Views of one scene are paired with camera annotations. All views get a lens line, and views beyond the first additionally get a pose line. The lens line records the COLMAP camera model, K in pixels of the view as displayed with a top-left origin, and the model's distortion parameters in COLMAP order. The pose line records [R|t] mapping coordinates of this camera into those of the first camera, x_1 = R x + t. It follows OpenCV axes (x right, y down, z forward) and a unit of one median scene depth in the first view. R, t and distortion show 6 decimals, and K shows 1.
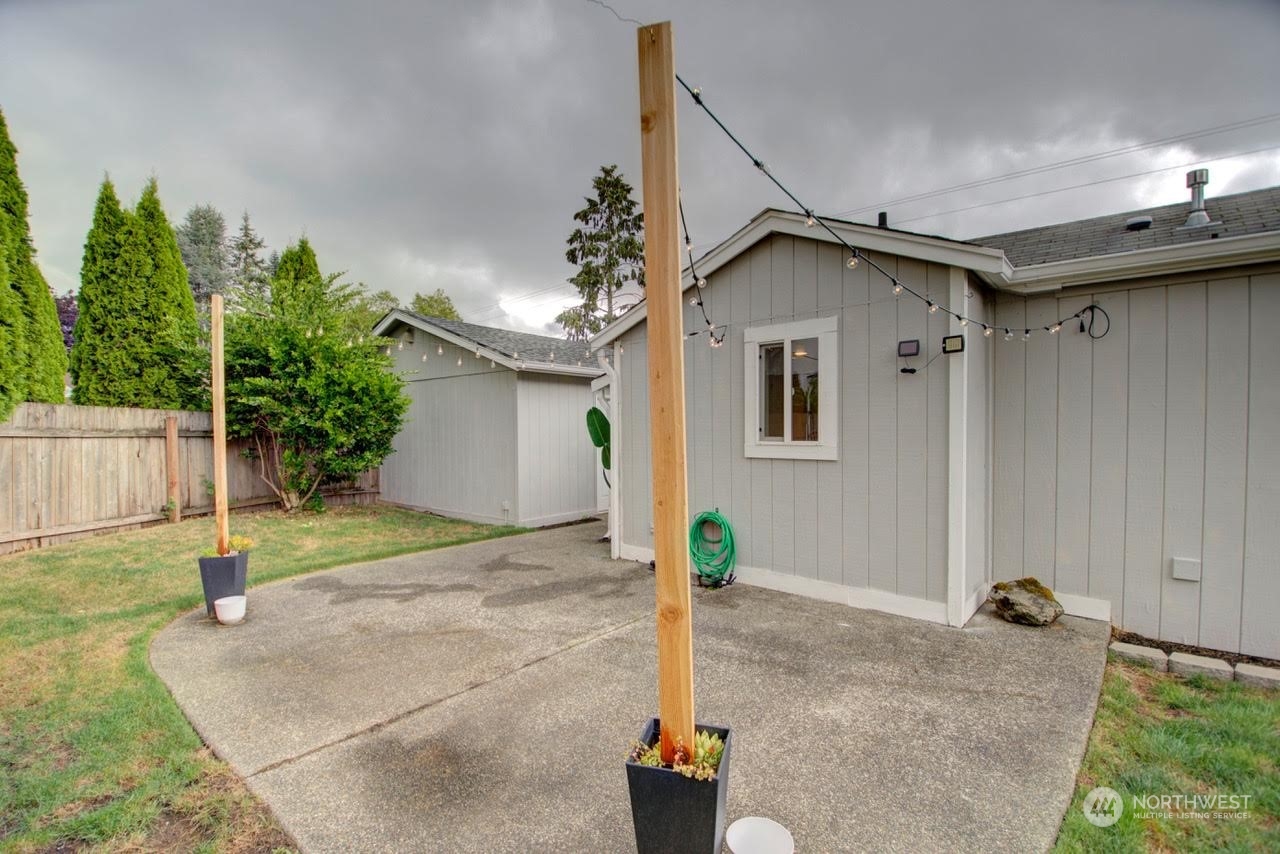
lens RADIAL K [[594.2, 0, 674.1], [0, 594.2, 443.8], [0, 0, 1]] dist [0.001590, -0.019030]
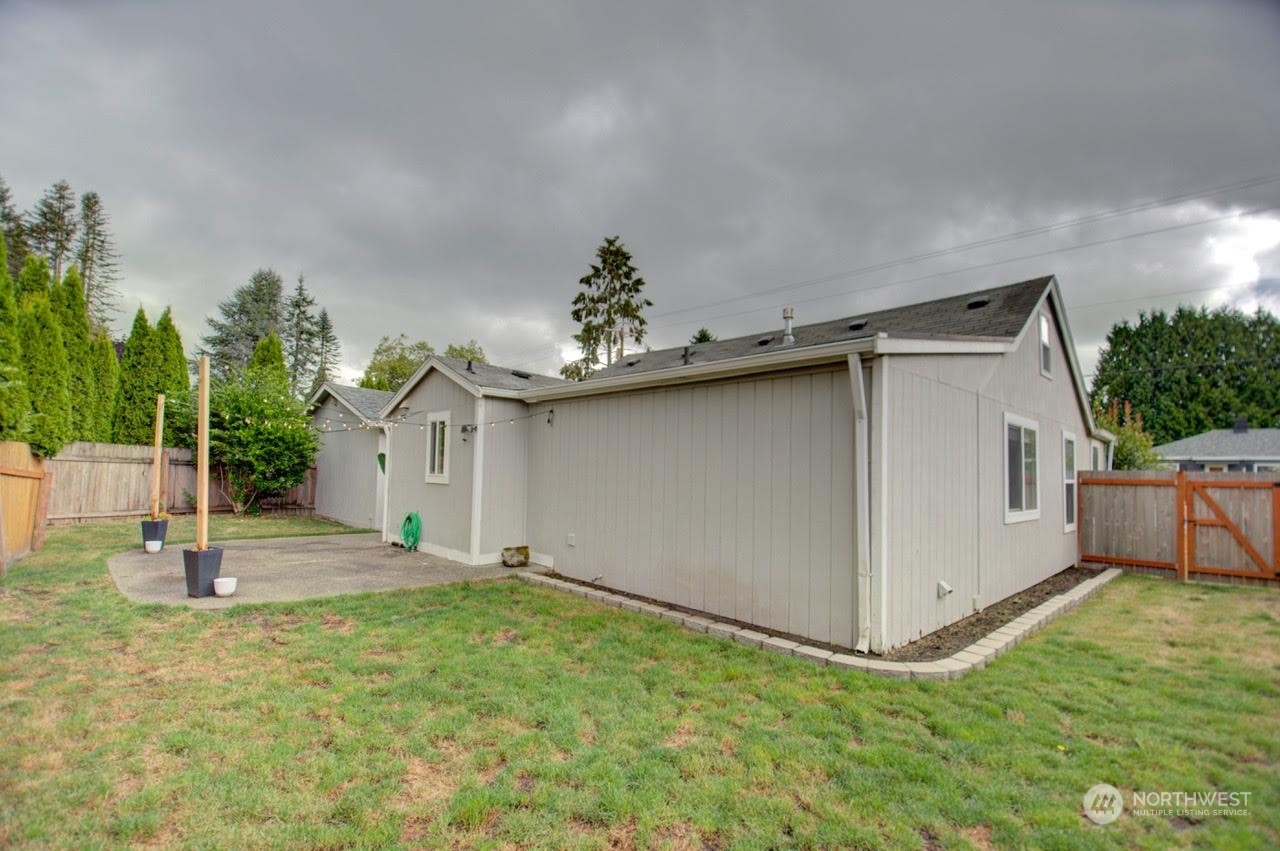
lens RADIAL K [[591.3, 0, 671.4], [0, 591.3, 445.5], [0, 0, 1]] dist [0.014092, -0.029669]
pose [[0.996506, 0.025013, -0.079690, 0.647030], [-0.030659, 0.997045, -0.070430, 0.008961], [0.077693, 0.072628, 0.994328, -0.493815]]
